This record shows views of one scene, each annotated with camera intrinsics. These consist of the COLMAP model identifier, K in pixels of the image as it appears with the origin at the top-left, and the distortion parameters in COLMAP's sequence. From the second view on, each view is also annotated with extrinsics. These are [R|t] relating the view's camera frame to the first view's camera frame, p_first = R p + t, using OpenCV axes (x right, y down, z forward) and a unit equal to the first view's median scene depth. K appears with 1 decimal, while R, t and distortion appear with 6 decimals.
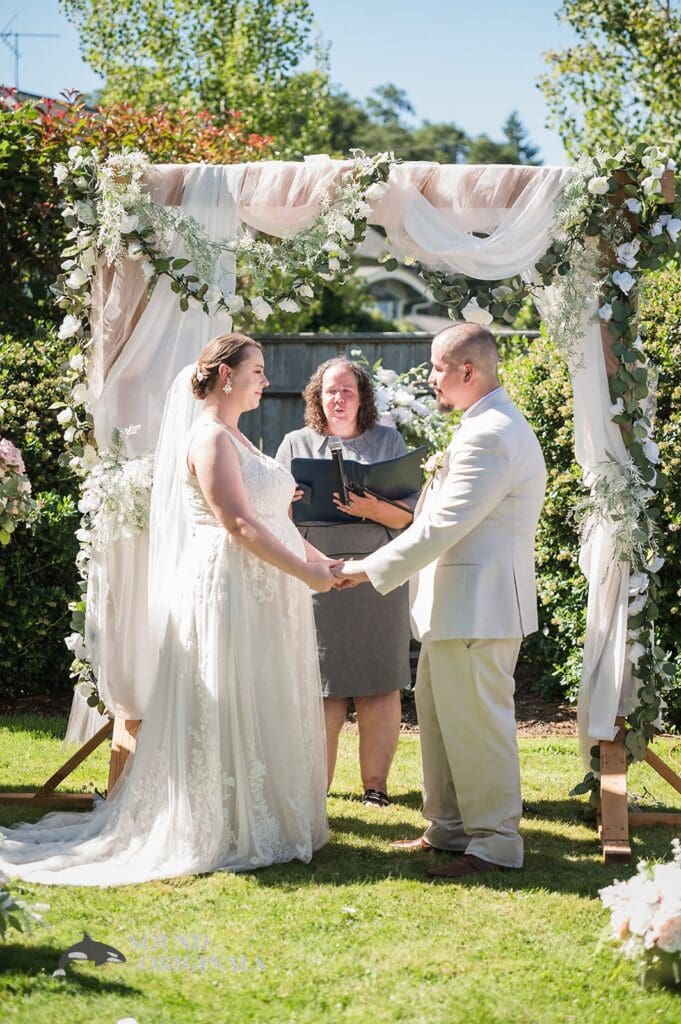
lens RADIAL K [[1563.7, 0, 296.5], [0, 1563.7, 513.7], [0, 0, 1]] dist [-0.161192, -0.052575]
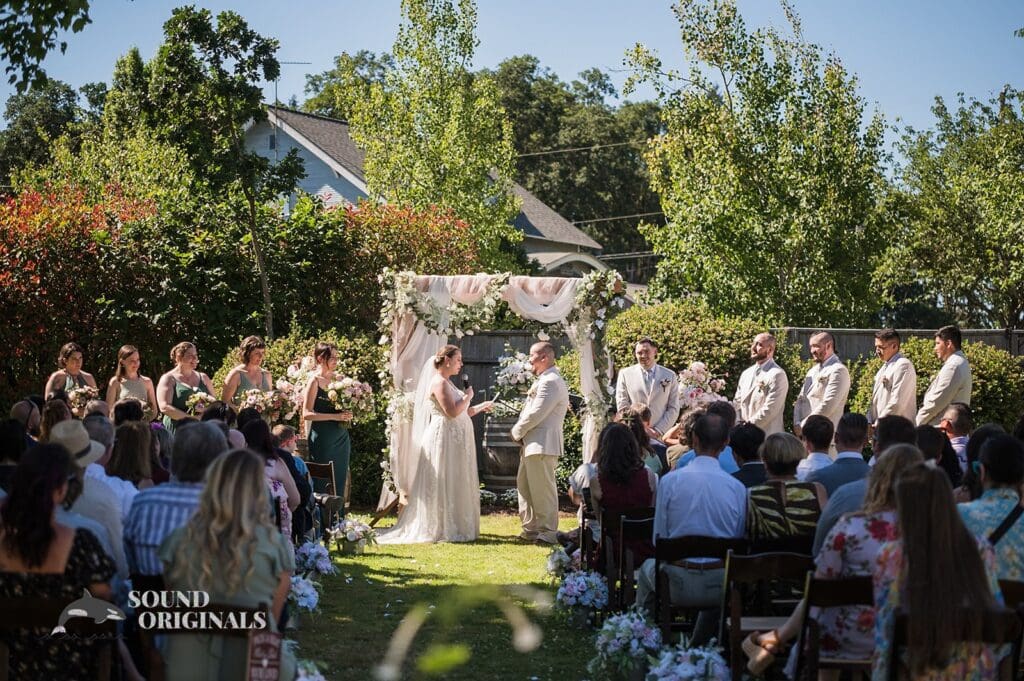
lens RADIAL K [[3604.3, 0, 512.0], [0, 3604.3, 340.5], [0, 0, 1]] dist [-0.015141, -0.832911]
pose [[0.999688, 0.005739, -0.024323, 0.208624], [-0.007374, 0.997678, -0.067701, 0.280681], [0.023878, 0.067859, 0.997409, -4.913782]]
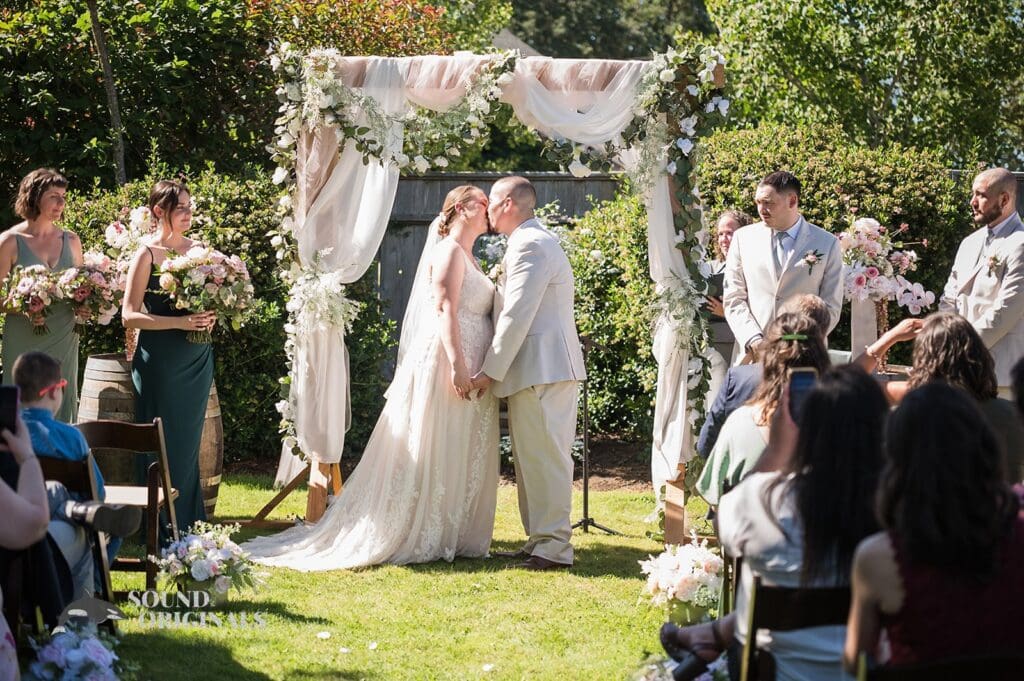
lens RADIAL K [[1868.2, 0, 512.0], [0, 1868.2, 340.5], [0, 0, 1]] dist [-0.174846, -0.068200]
pose [[0.999951, 0.007634, 0.006322, 0.048053], [-0.007593, 0.999950, -0.006576, 0.034304], [-0.006372, 0.006528, 0.999958, -0.641930]]
